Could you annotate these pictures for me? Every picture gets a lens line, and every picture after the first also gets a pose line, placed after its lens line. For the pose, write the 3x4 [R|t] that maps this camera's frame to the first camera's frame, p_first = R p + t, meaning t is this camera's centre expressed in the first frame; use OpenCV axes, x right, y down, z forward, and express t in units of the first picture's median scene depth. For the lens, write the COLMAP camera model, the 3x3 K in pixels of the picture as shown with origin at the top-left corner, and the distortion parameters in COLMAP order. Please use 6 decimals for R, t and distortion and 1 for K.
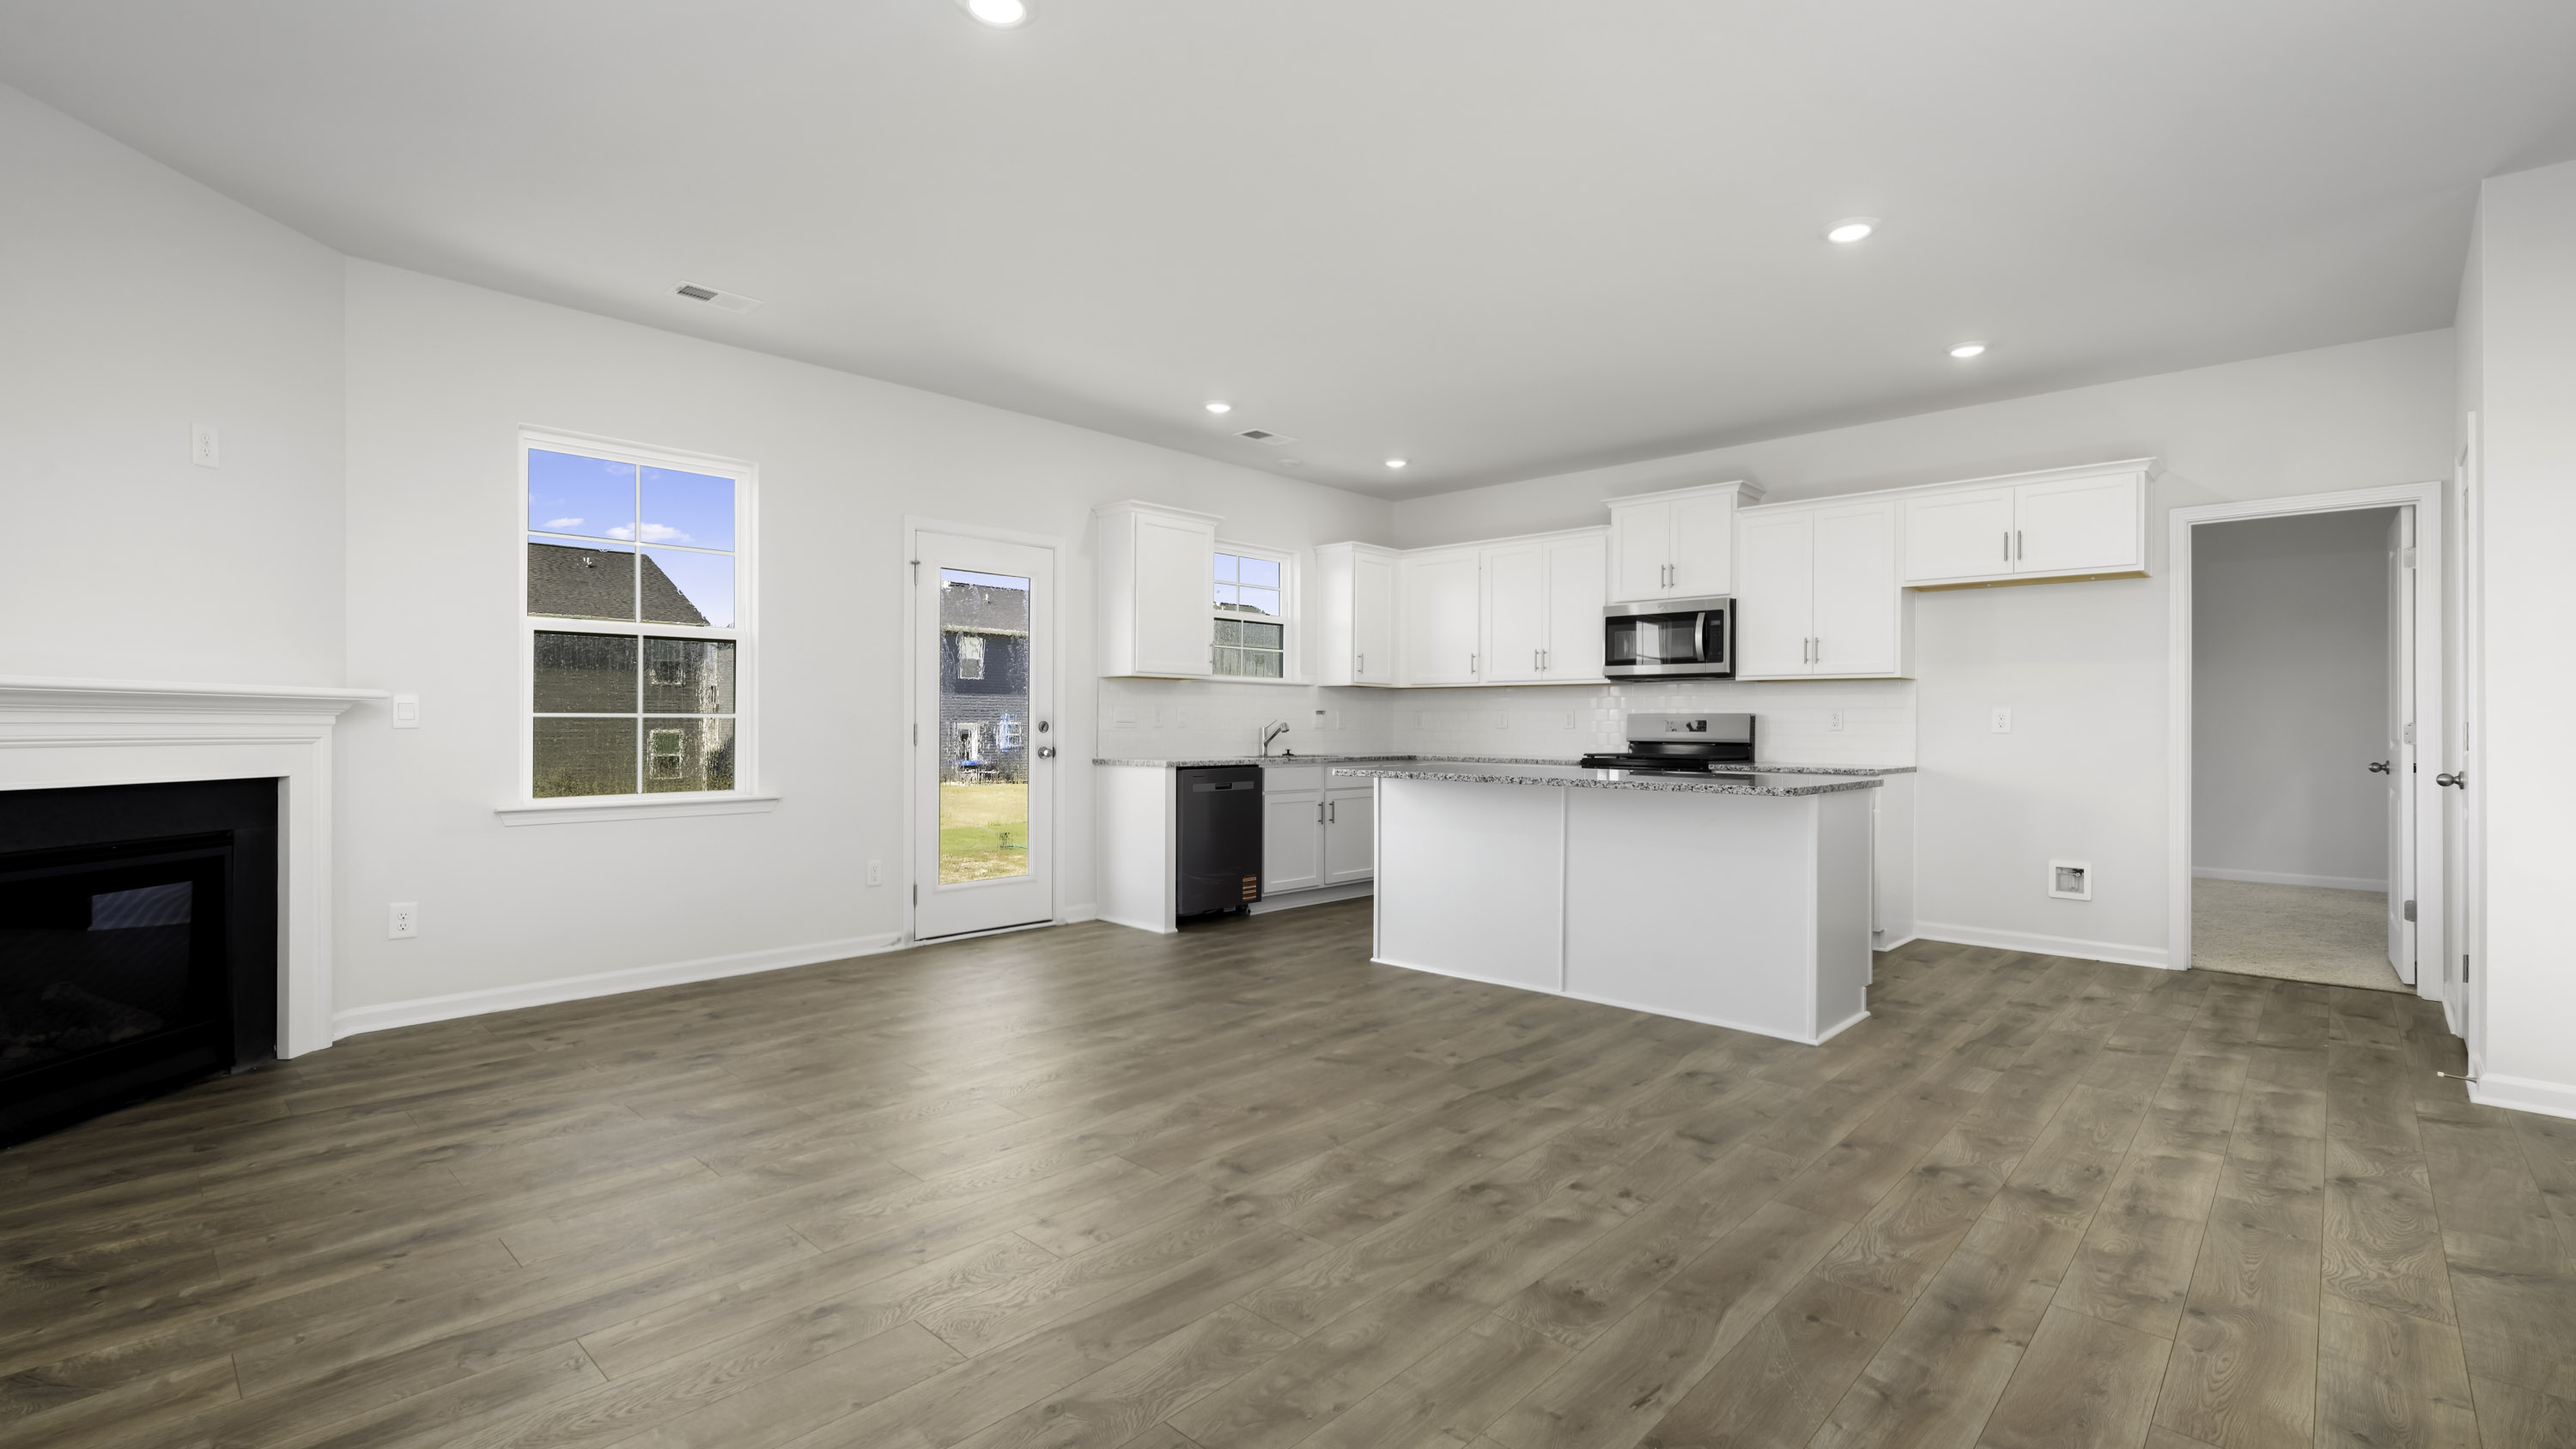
lens RADIAL K [[1152.3, 0, 1308.5], [0, 1152.3, 715.4], [0, 0, 1]] dist [0.002314, -0.000751]
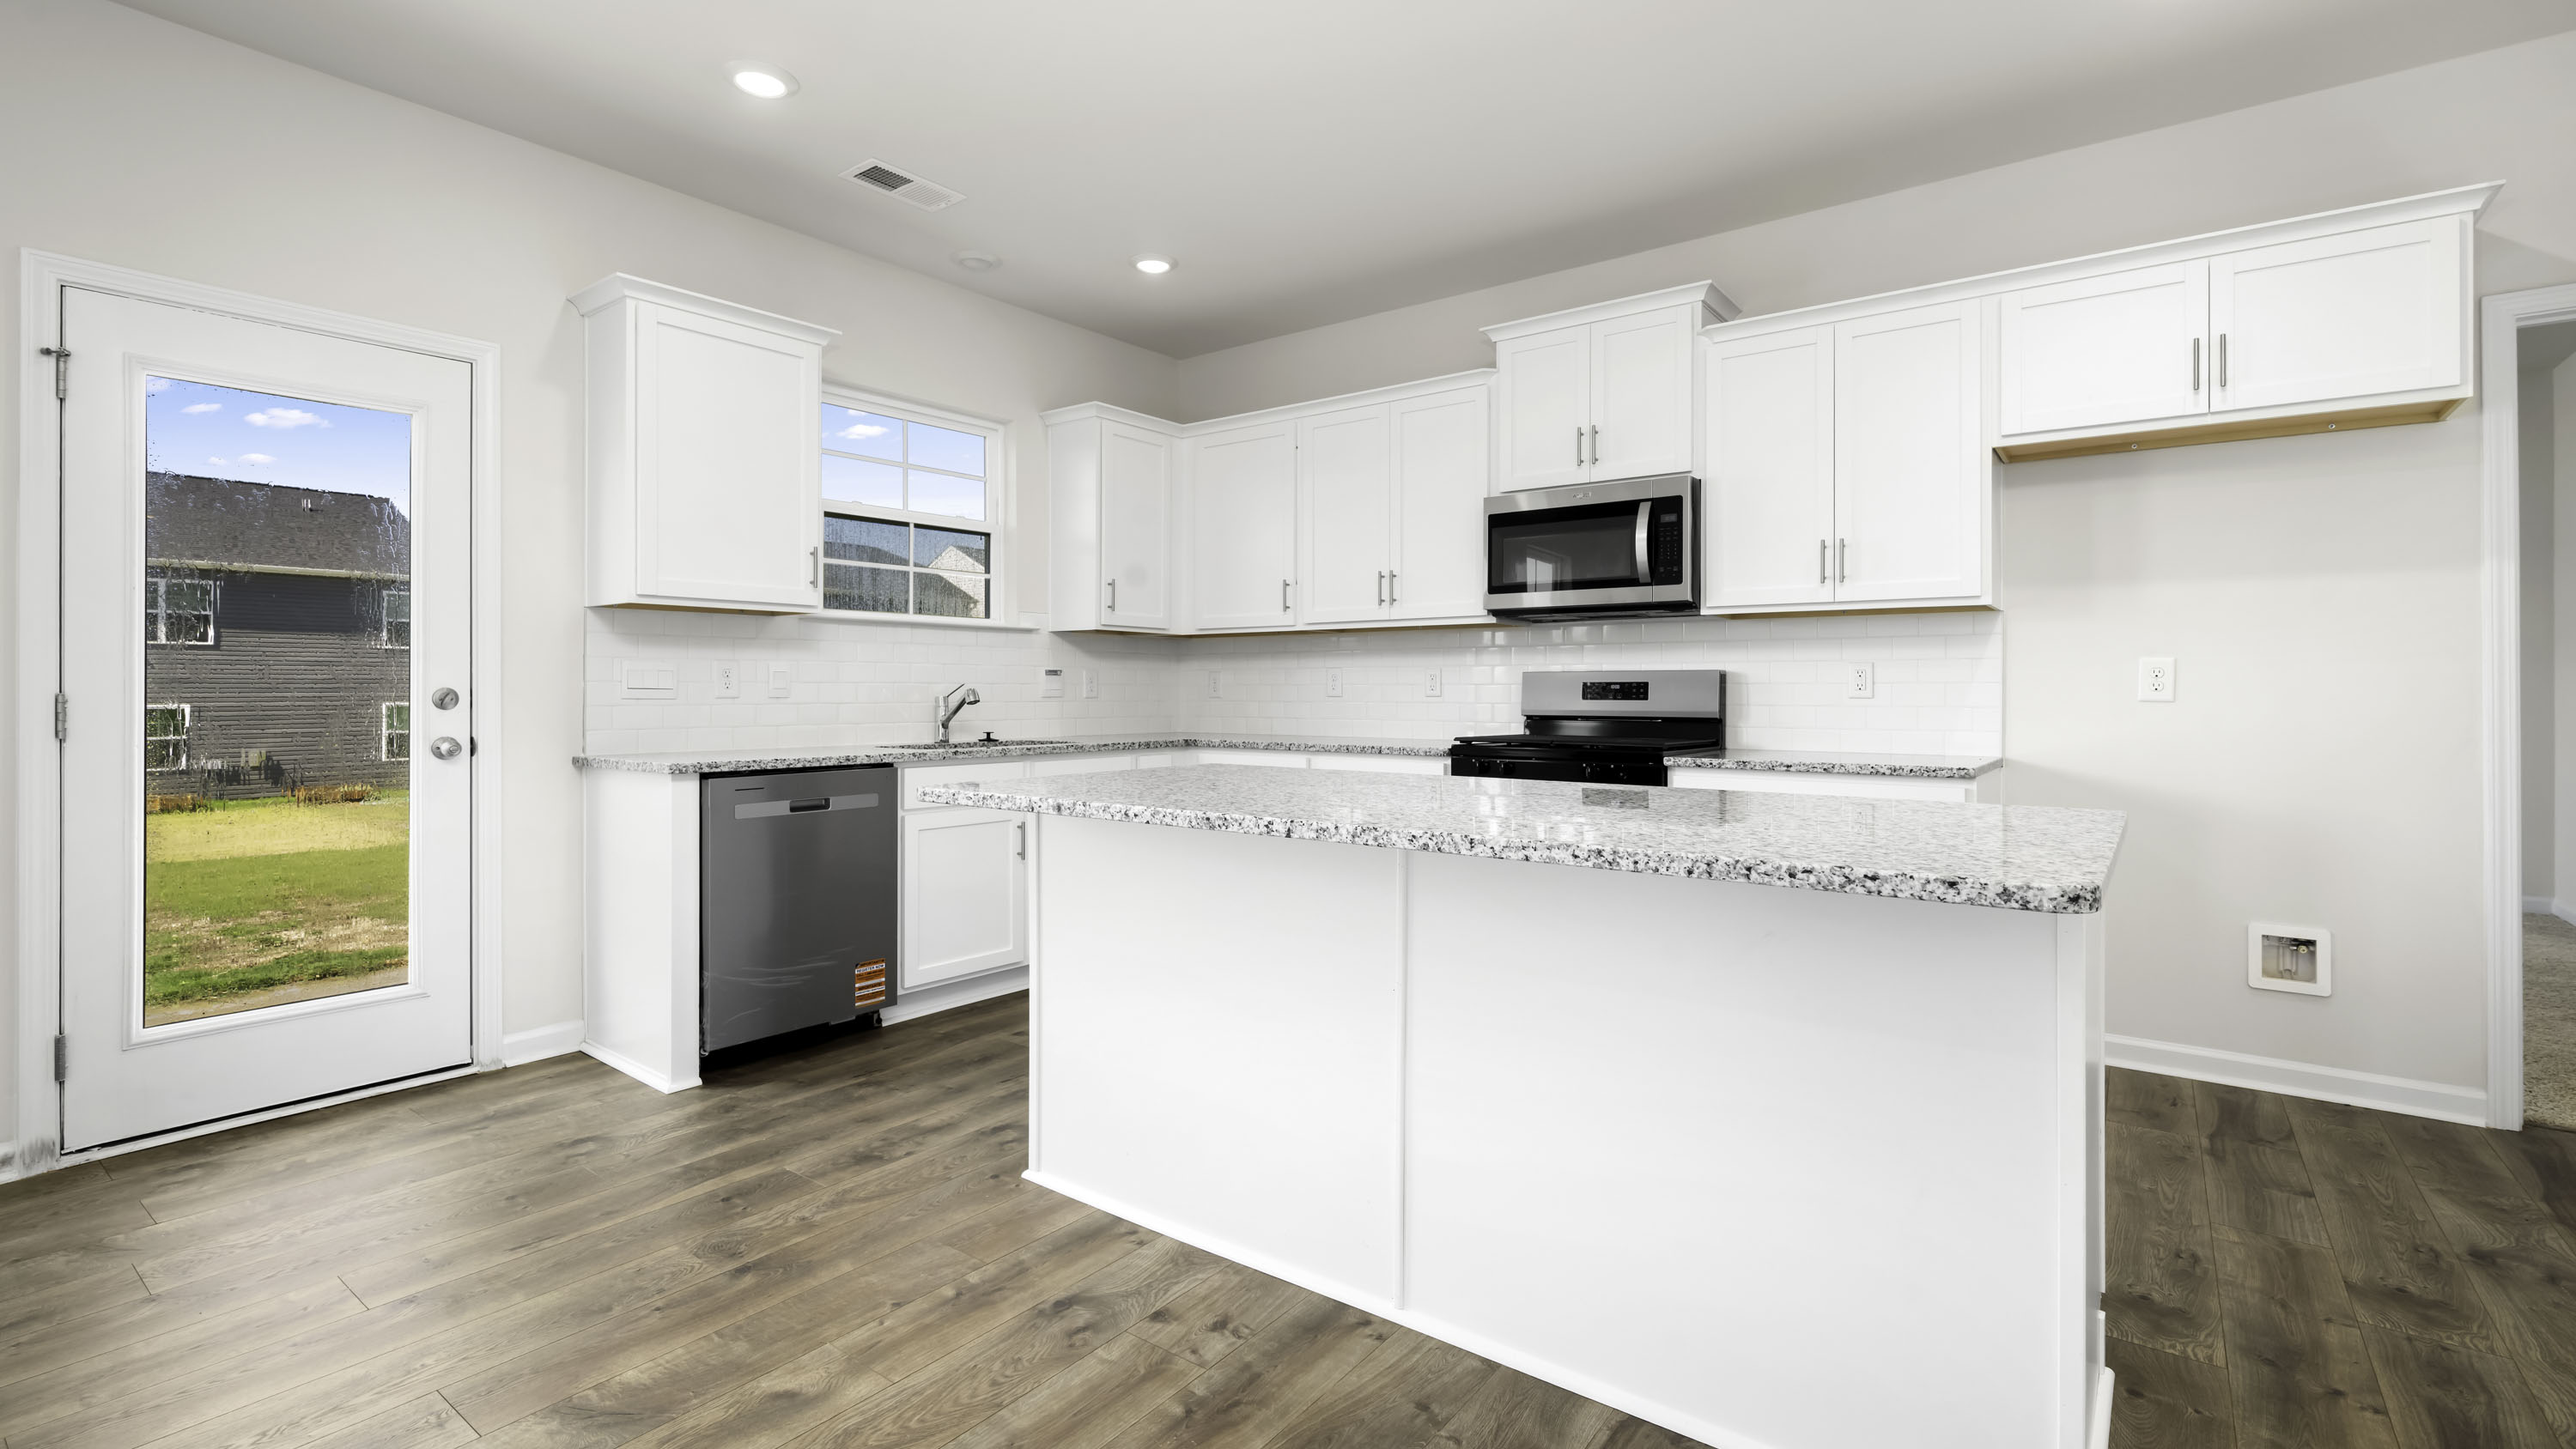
lens RADIAL K [[1152.3, 0, 1308.5], [0, 1152.3, 715.4], [0, 0, 1]] dist [0.002314, -0.000751]
pose [[0.994539, -0.007907, 0.104064, 0.109090], [0.004867, 0.999555, 0.029430, 0.003583], [-0.104251, -0.028763, 0.994135, 0.441786]]
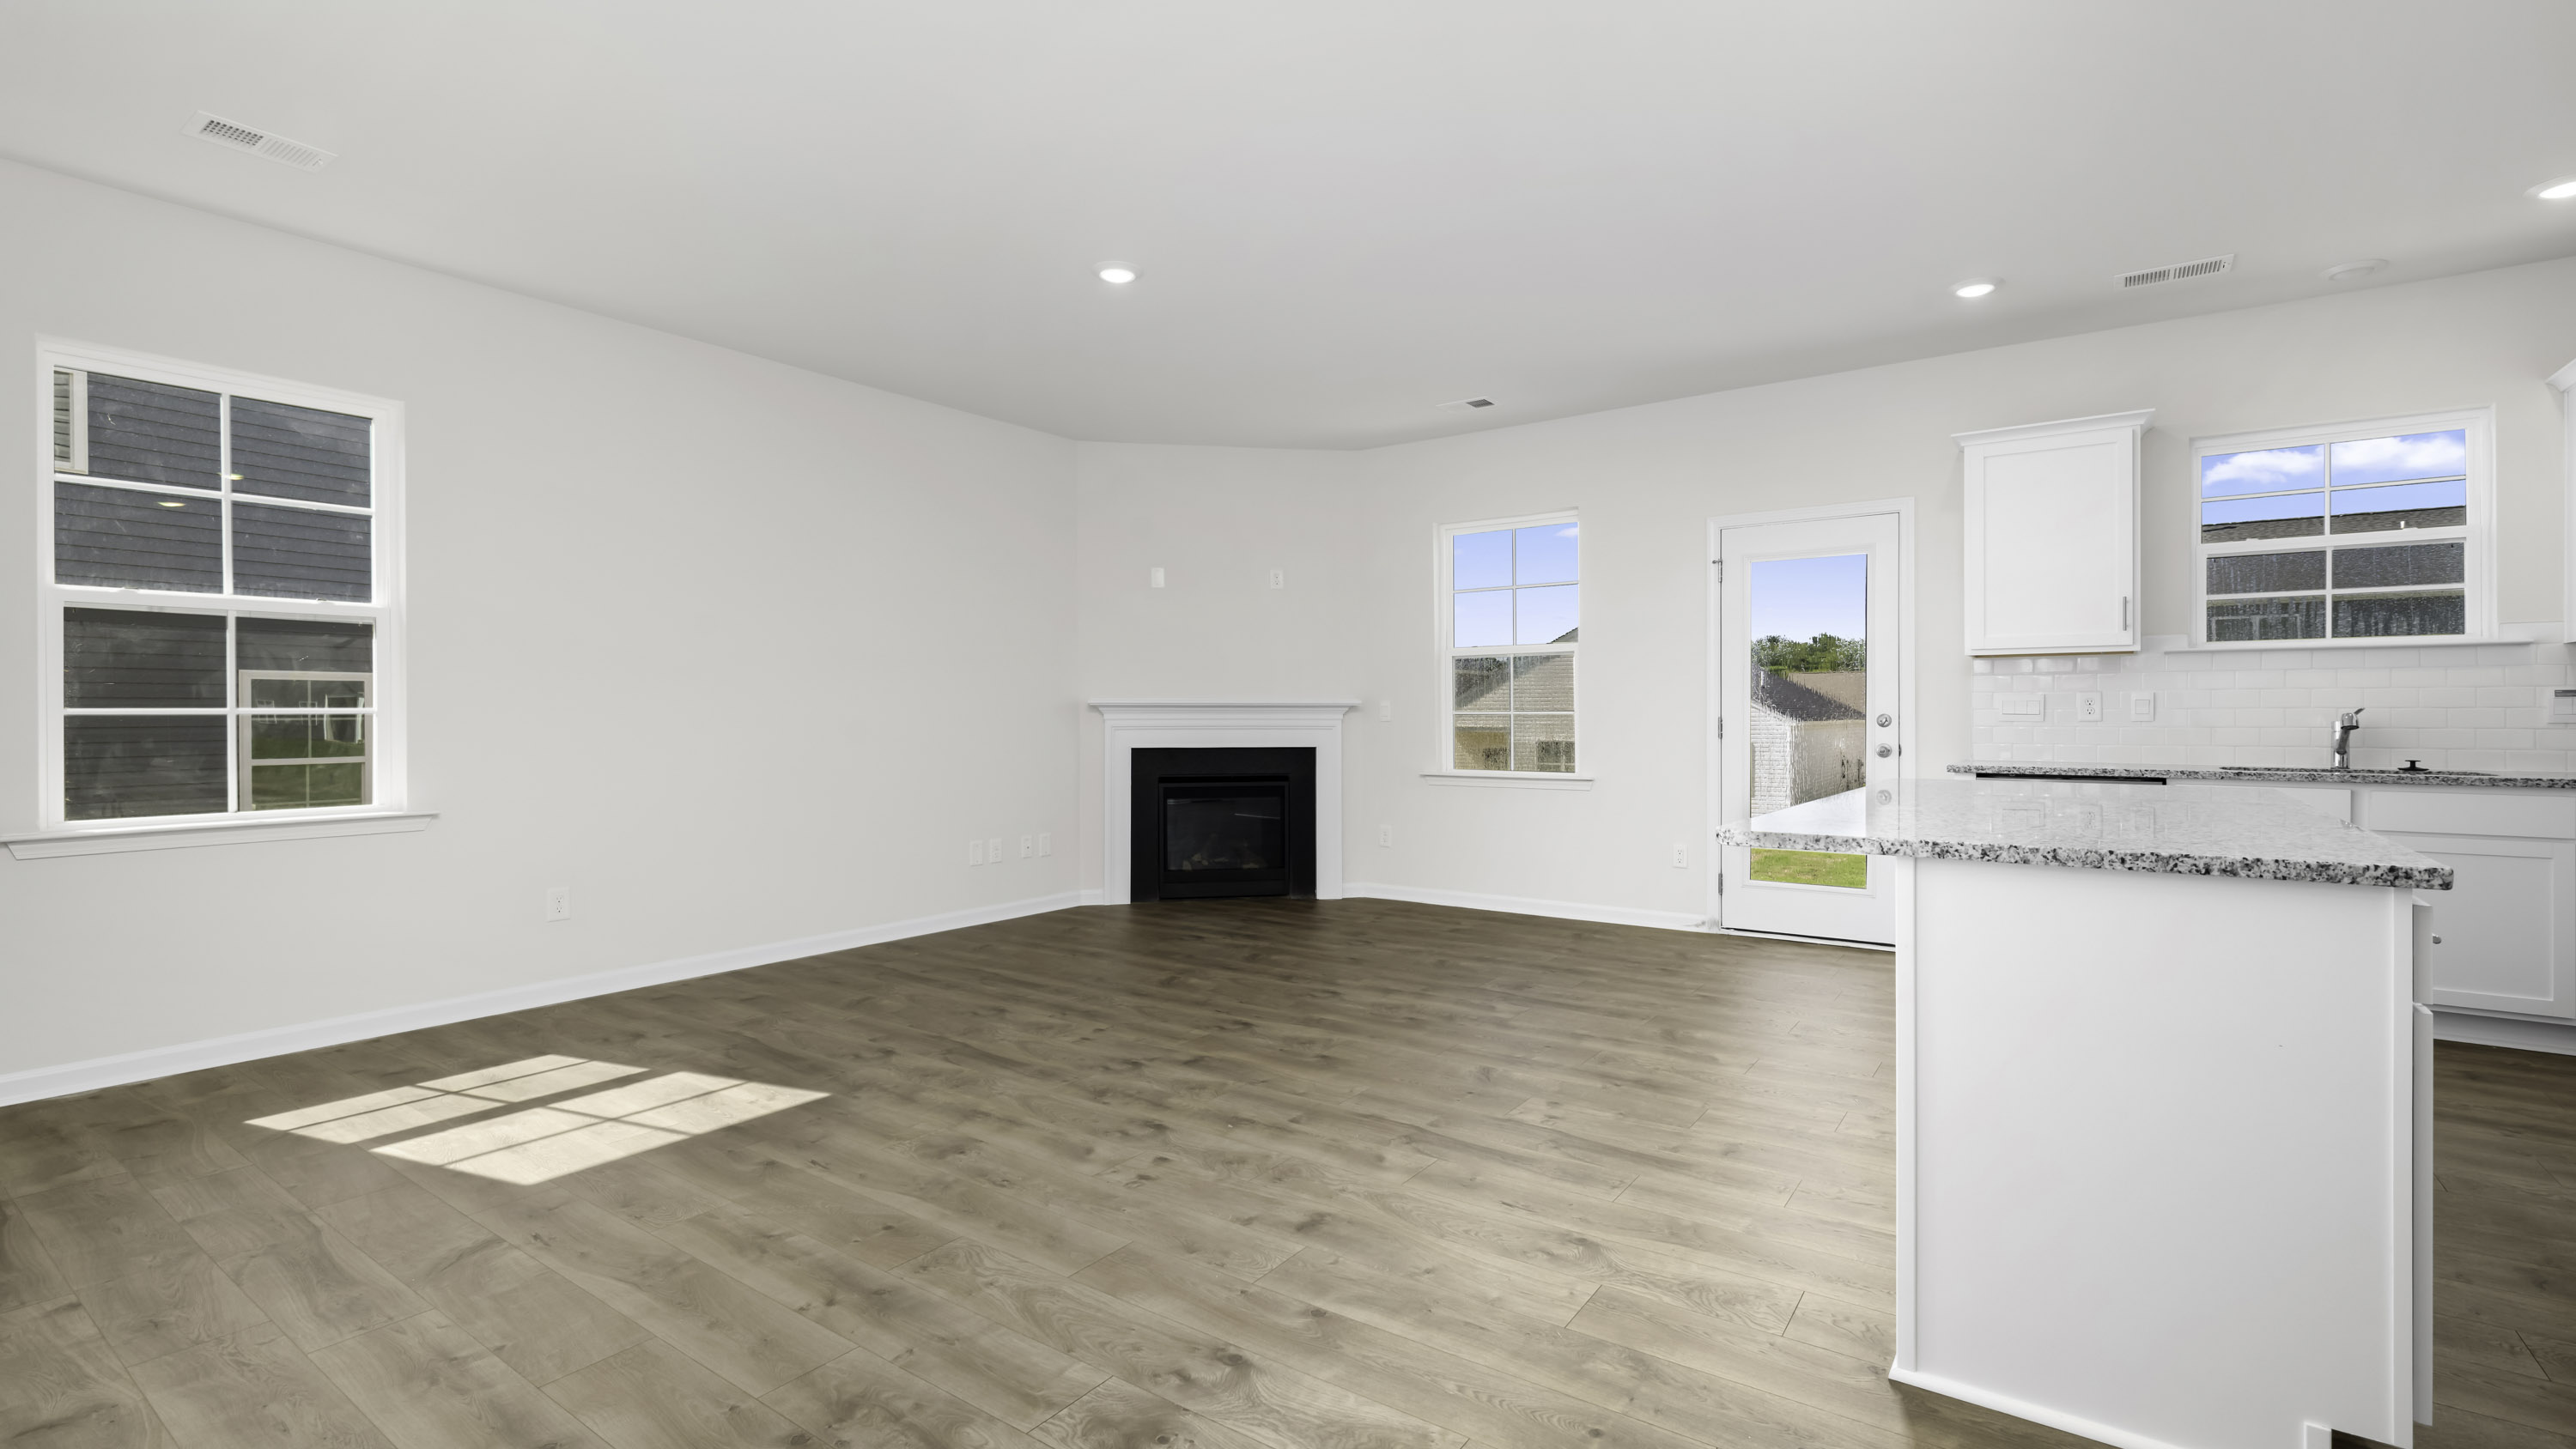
lens RADIAL K [[1152.3, 0, 1308.5], [0, 1152.3, 715.4], [0, 0, 1]] dist [0.002314, -0.000751]
pose [[0.122519, -0.001089, -0.992466, 0.613175], [0.012385, 0.999923, 0.000432, -0.000339], [0.992389, -0.012345, 0.122523, 0.473503]]
